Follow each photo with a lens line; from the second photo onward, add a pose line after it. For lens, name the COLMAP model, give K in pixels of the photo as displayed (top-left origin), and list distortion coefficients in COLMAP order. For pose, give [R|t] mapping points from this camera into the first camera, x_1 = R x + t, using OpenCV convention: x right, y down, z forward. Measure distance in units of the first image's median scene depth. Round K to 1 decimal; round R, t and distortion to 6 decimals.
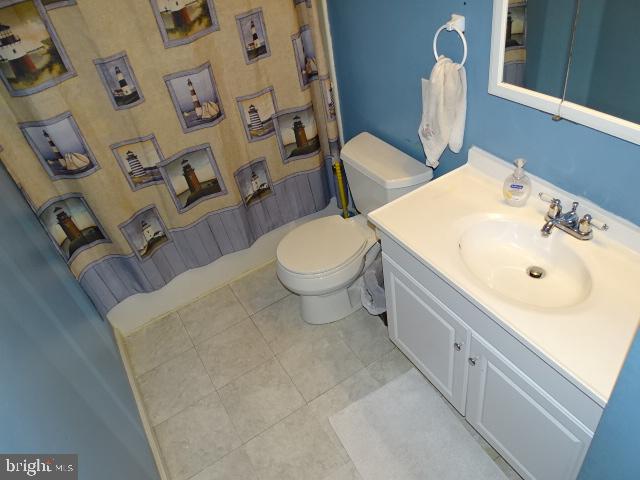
lens RADIAL K [[473.6, 0, 318.1], [0, 473.6, 242.8], [0, 0, 1]] dist [-0.016974, -0.010651]
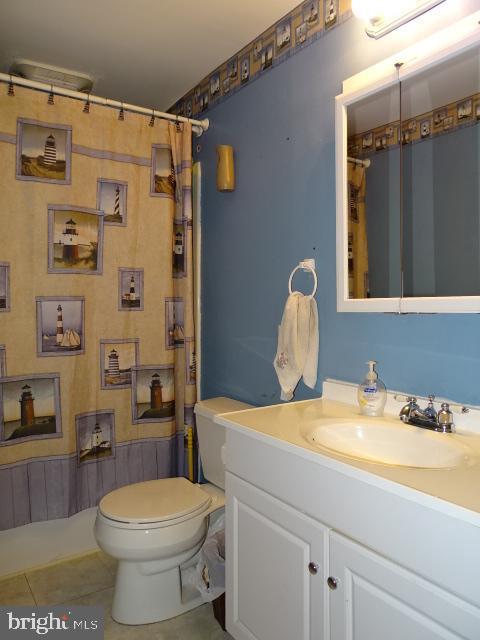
lens RADIAL K [[473.6, 0, 240.4], [0, 473.6, 318.4], [0, 0, 1]] dist [-0.016974, -0.010651]
pose [[0.986855, 0.150151, 0.059759, 0.058167], [-0.078244, 0.767482, -0.636278, 0.290922], [-0.141402, 0.623239, 0.769142, 0.149282]]
